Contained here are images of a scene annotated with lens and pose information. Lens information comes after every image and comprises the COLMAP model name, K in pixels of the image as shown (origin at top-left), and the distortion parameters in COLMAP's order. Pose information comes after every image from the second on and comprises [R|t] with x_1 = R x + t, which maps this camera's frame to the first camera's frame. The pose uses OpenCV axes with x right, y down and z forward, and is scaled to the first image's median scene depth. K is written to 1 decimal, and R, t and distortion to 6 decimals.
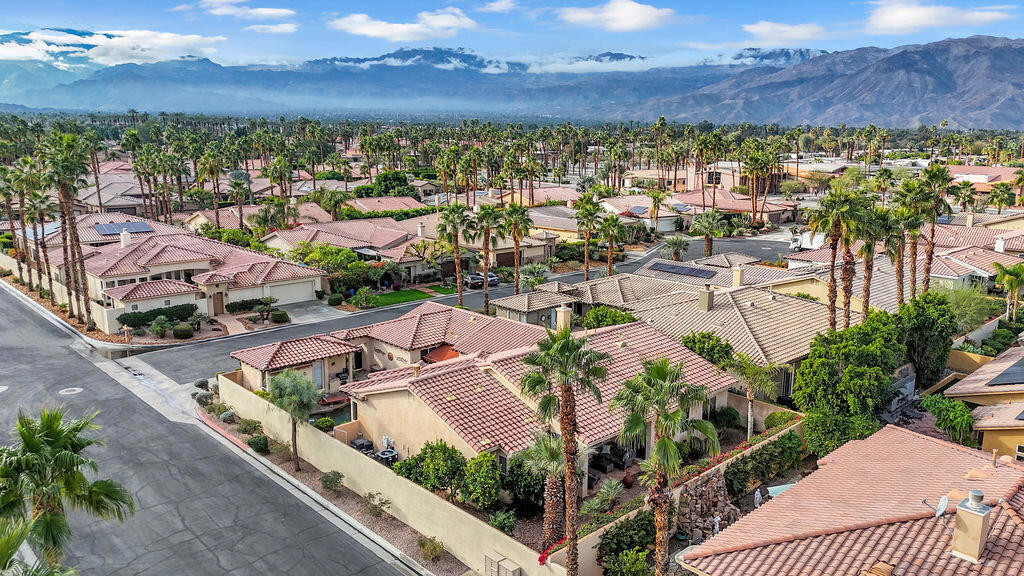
lens RADIAL K [[759.5, 0, 512.0], [0, 759.5, 288.0], [0, 0, 1]] dist [0.099164, -0.098830]
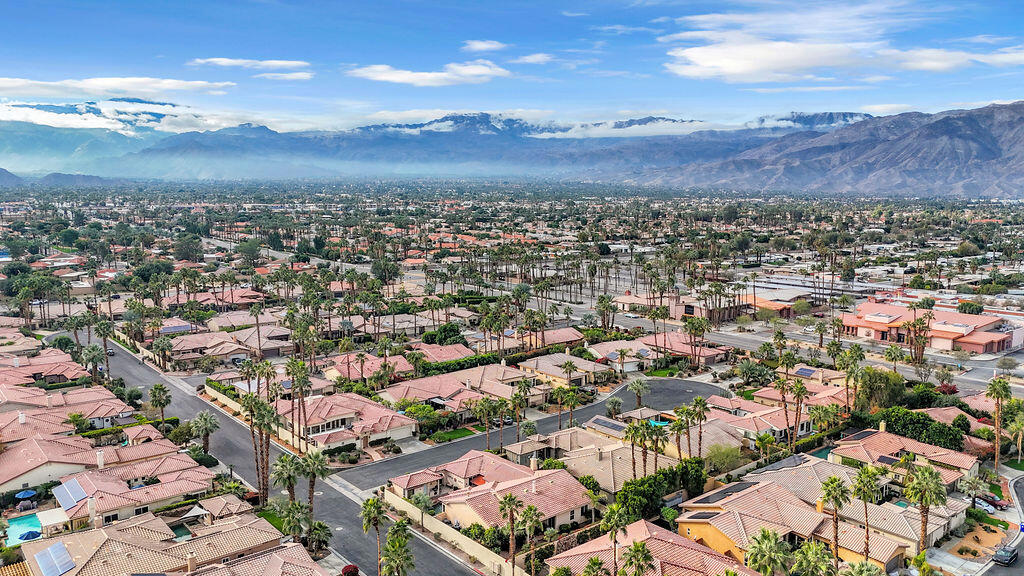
lens RADIAL K [[759.5, 0, 512.0], [0, 759.5, 288.0], [0, 0, 1]] dist [0.099164, -0.098830]
pose [[0.998416, 0.005278, -0.056009, 0.049106], [-0.009555, 0.997034, -0.076369, -0.115318], [0.055440, 0.076783, 0.995505, -0.483549]]
